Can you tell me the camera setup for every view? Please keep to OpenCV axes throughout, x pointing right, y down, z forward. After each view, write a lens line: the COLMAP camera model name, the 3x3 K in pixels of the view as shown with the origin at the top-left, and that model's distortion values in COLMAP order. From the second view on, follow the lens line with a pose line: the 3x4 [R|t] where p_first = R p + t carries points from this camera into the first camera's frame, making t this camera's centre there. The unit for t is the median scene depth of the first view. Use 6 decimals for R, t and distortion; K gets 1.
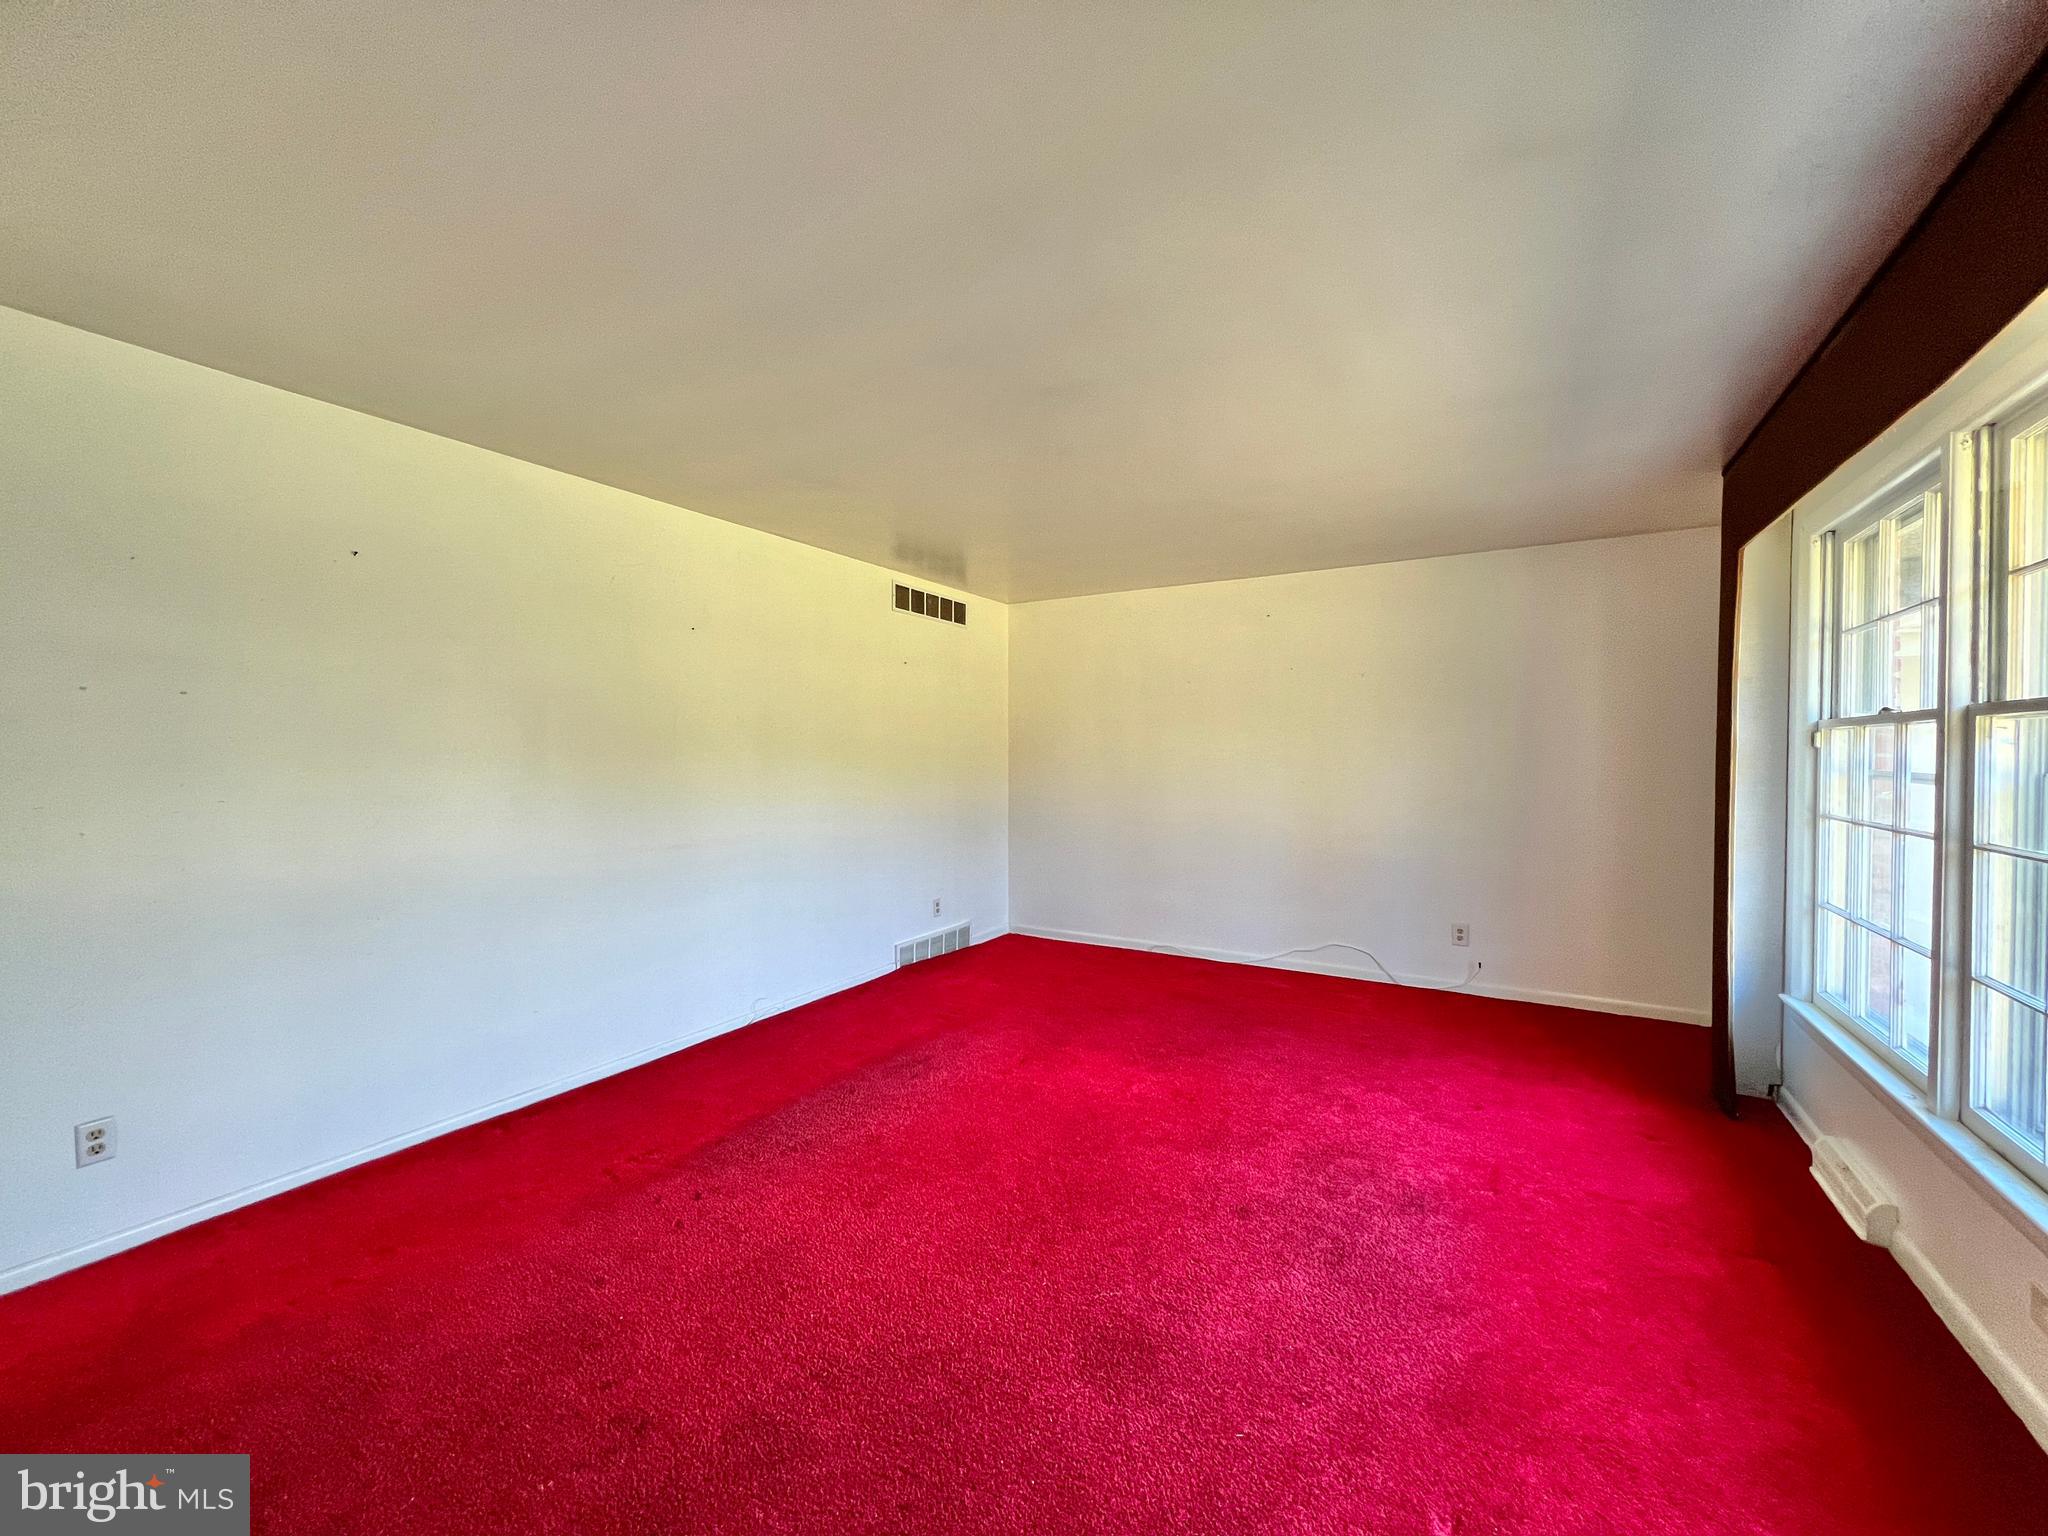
lens RADIAL K [[817.7, 0, 1013.6], [0, 817.7, 765.3], [0, 0, 1]] dist [0.003319, -0.000583]
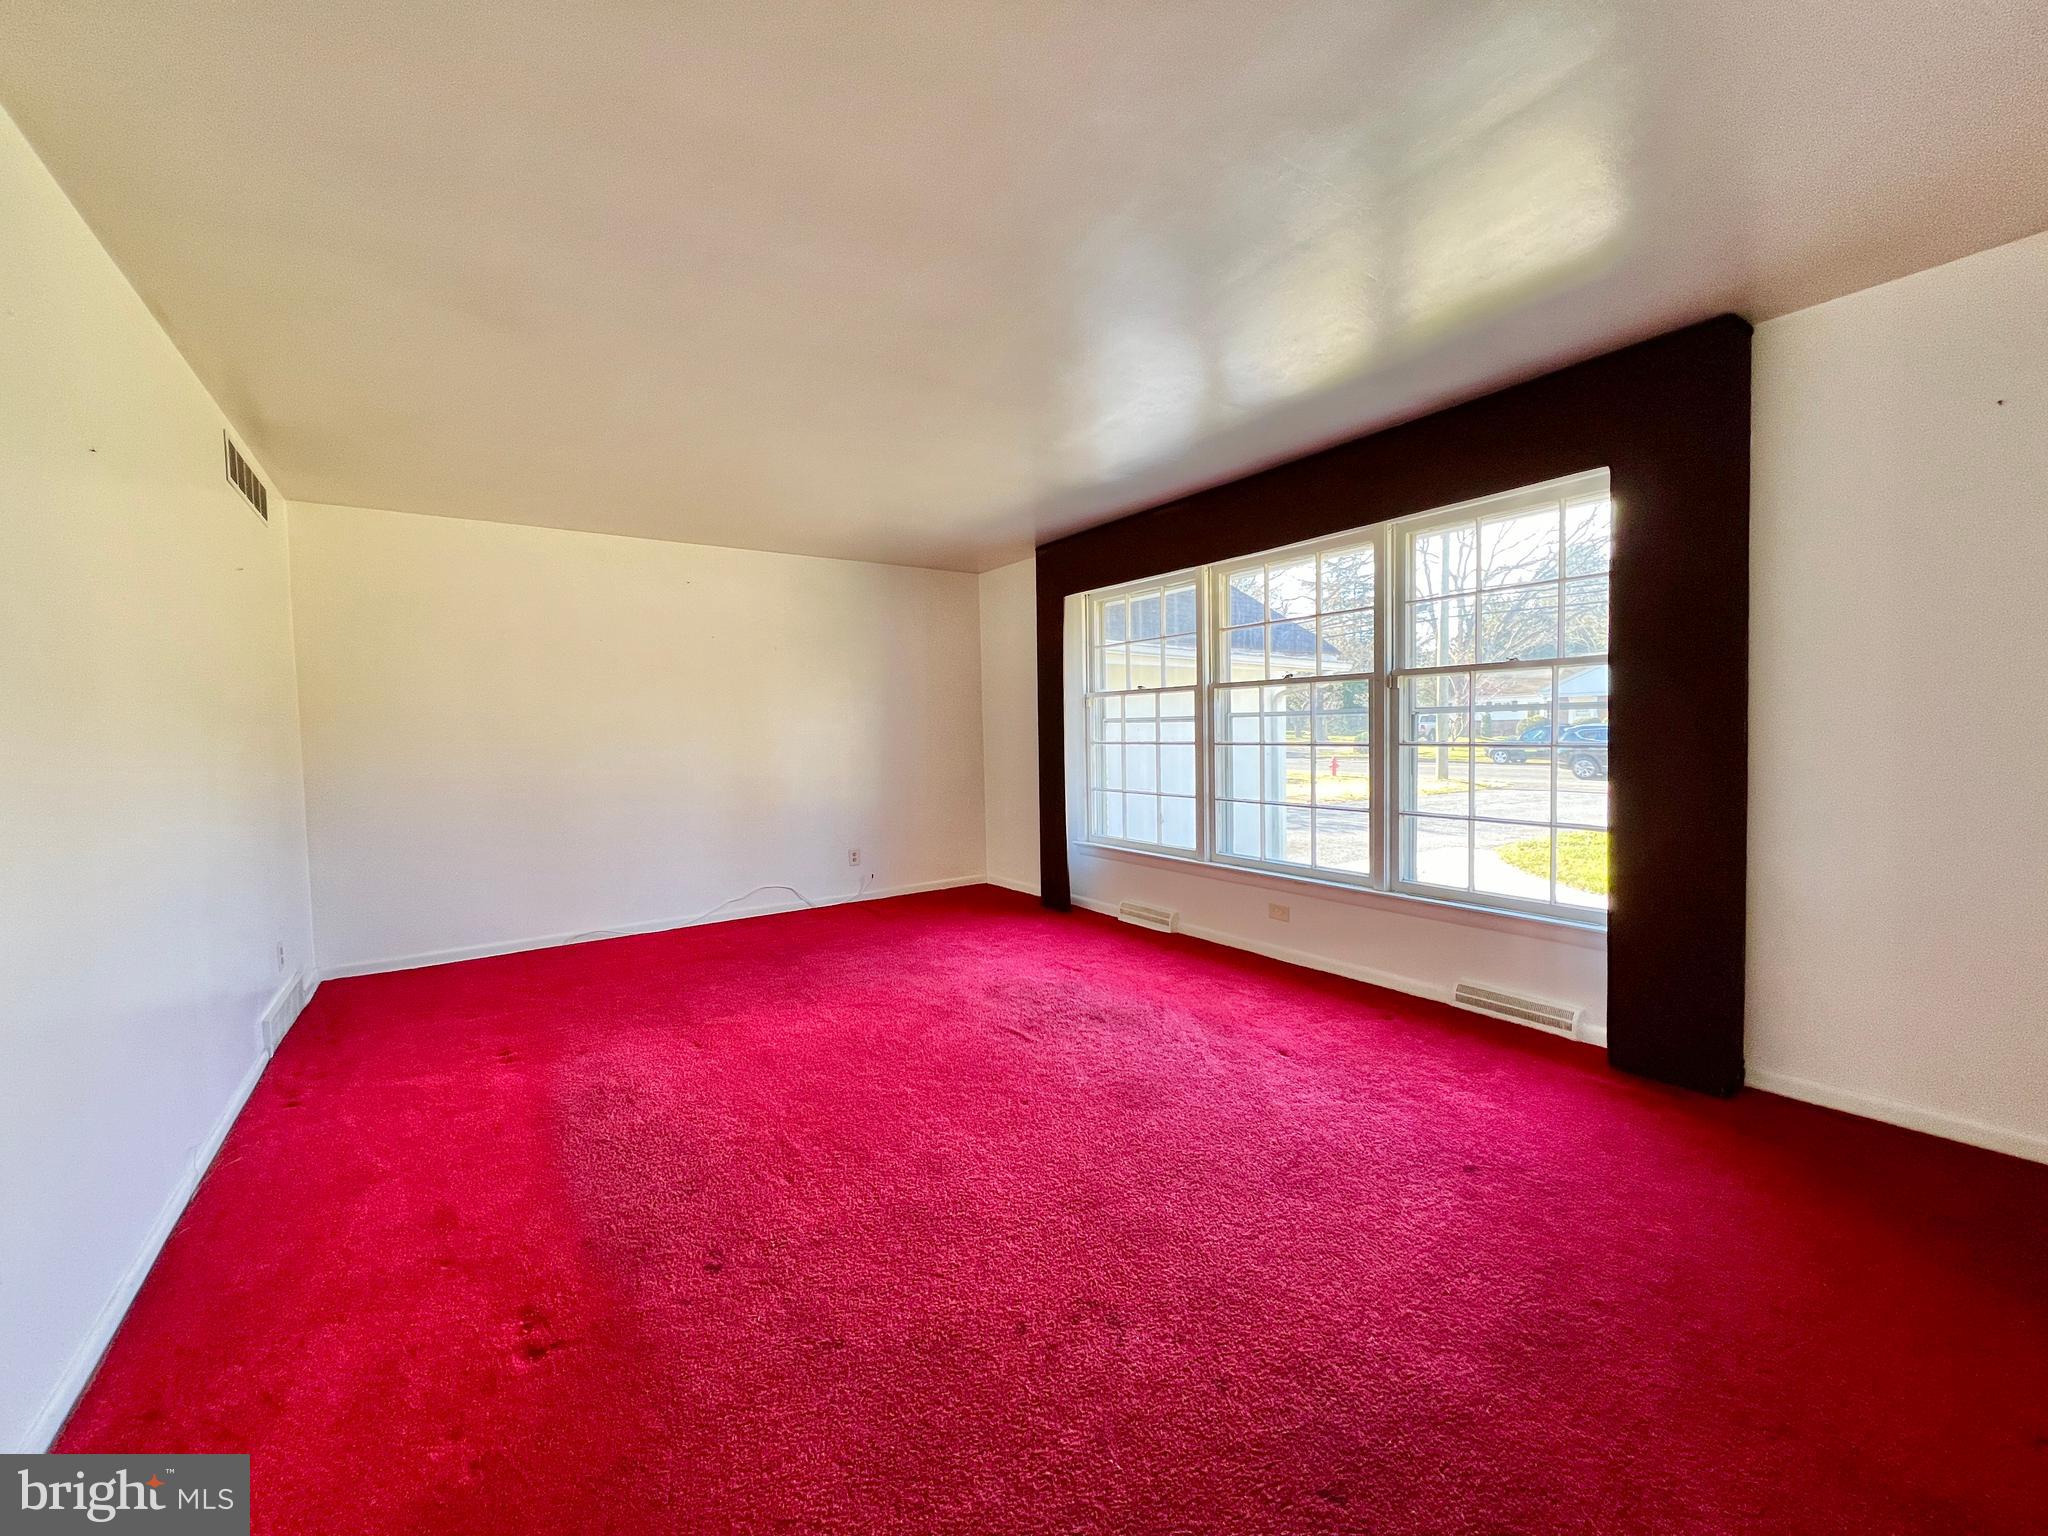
lens RADIAL K [[817.7, 0, 1020.6], [0, 817.7, 756.6], [0, 0, 1]] dist [0.003319, -0.000583]
pose [[0.407121, -0.038799, 0.912550, -0.859267], [0.034495, 0.999038, 0.027087, 0.037475], [-0.912723, 0.020451, 0.408068, 0.381160]]
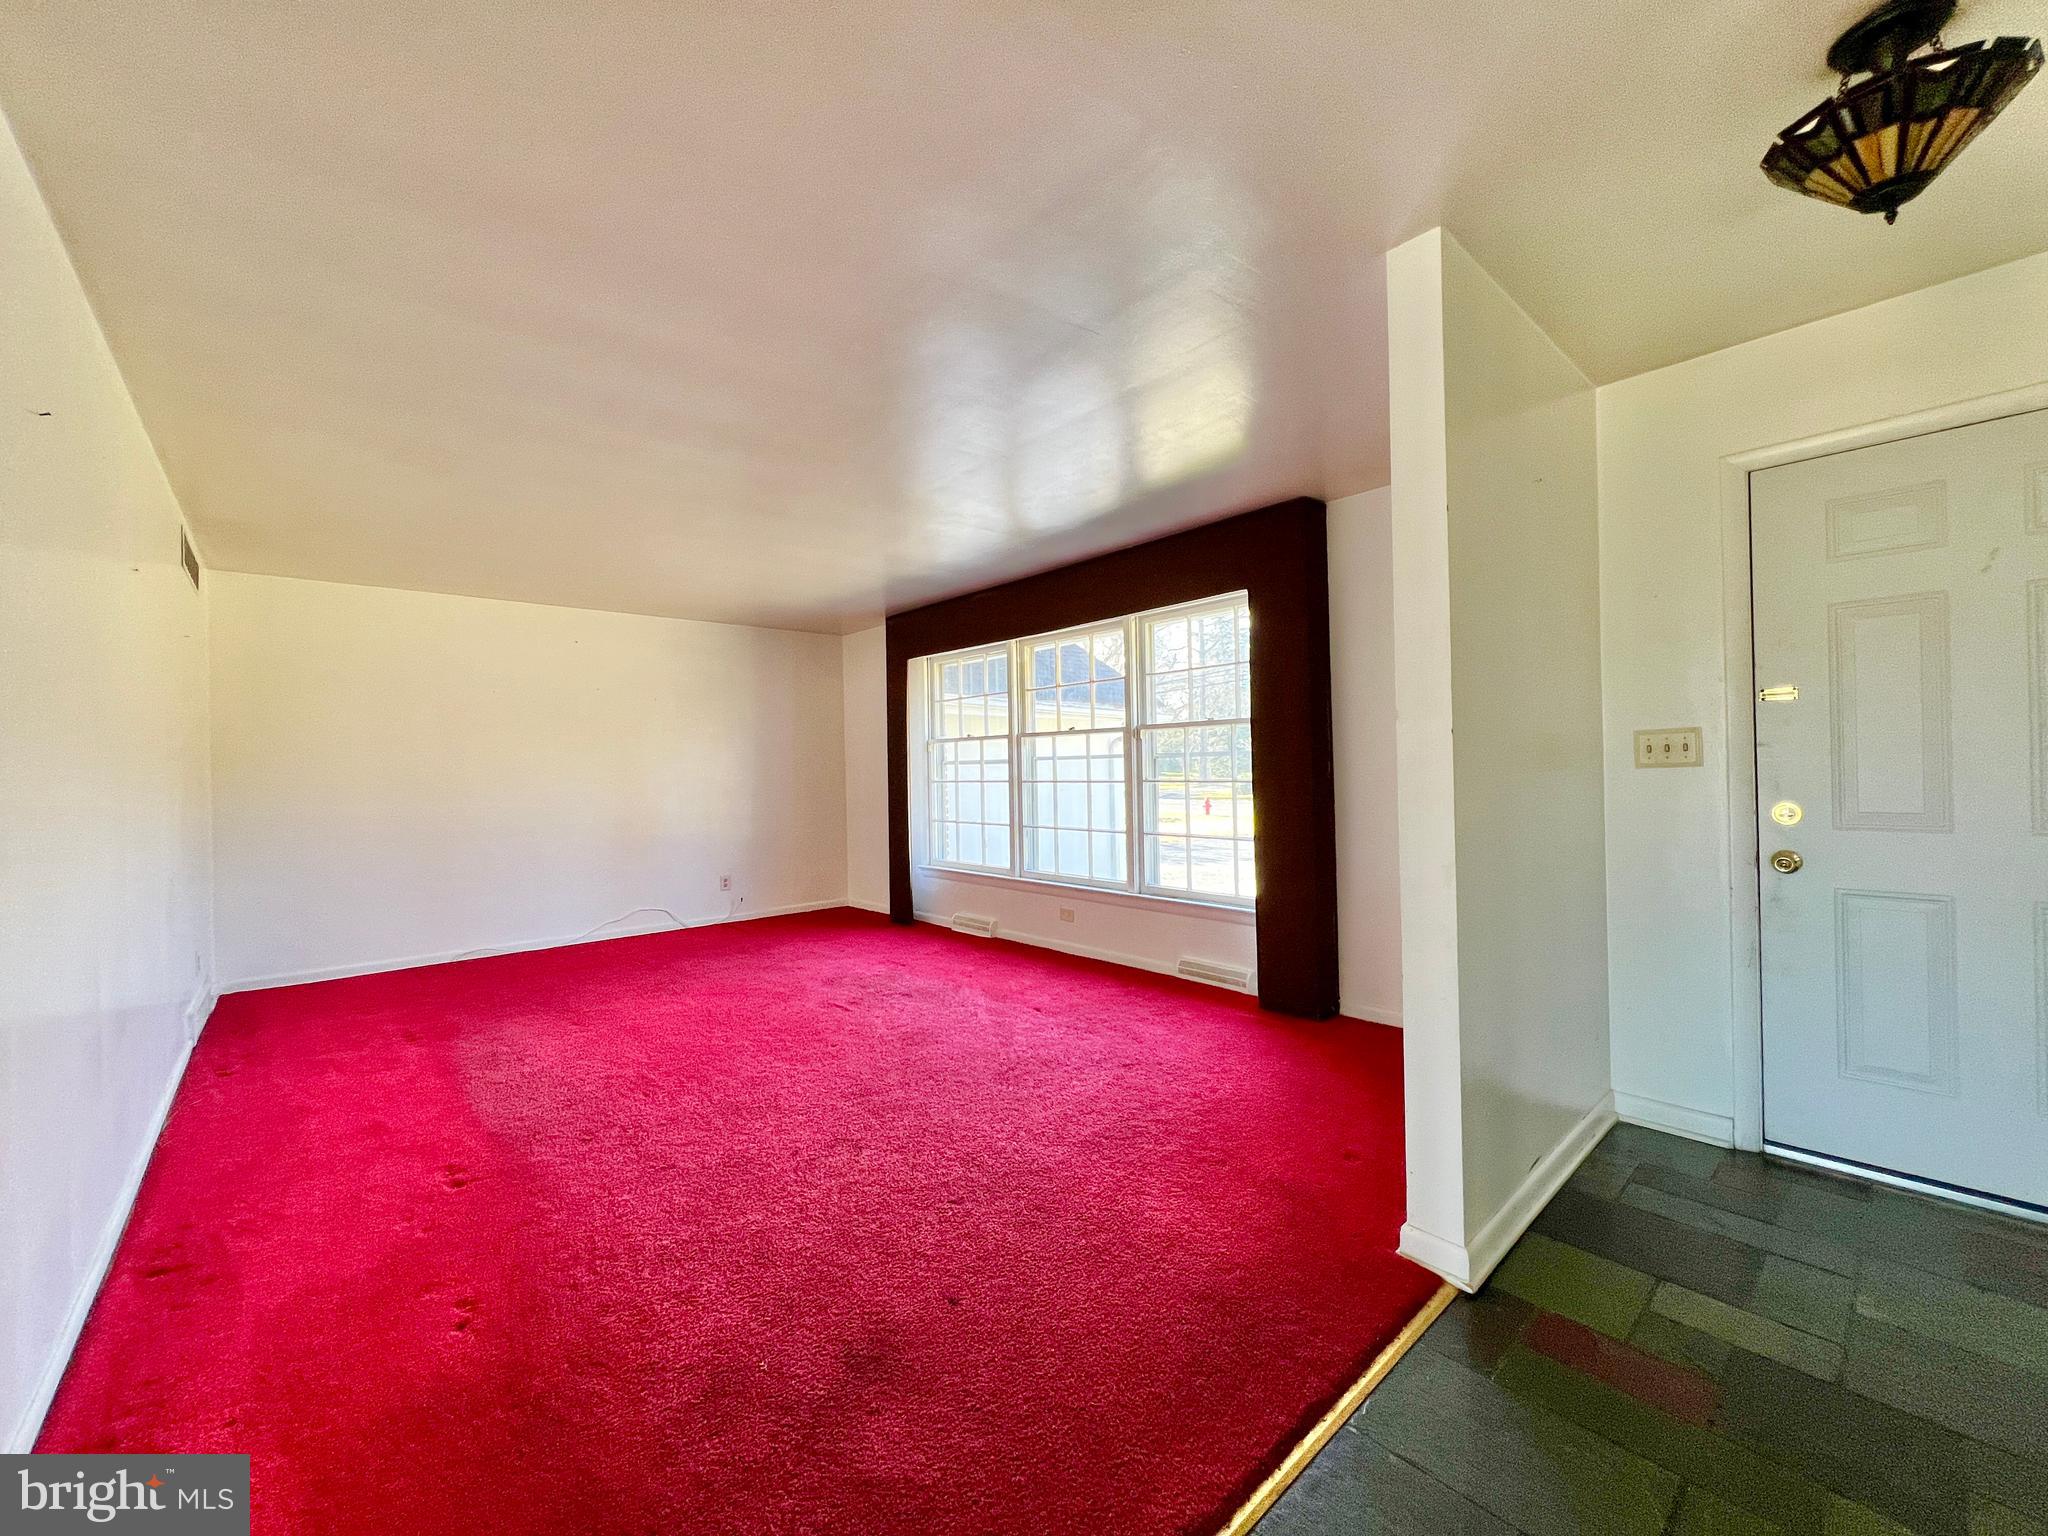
lens RADIAL K [[817.7, 0, 1022.2], [0, 817.7, 760.2], [0, 0, 1]] dist [0.003319, -0.000583]
pose [[0.296058, 0.005557, 0.955154, -1.151033], [0.033900, 0.999292, -0.016321, 0.049759], [-0.954568, 0.037212, 0.295660, 0.087438]]
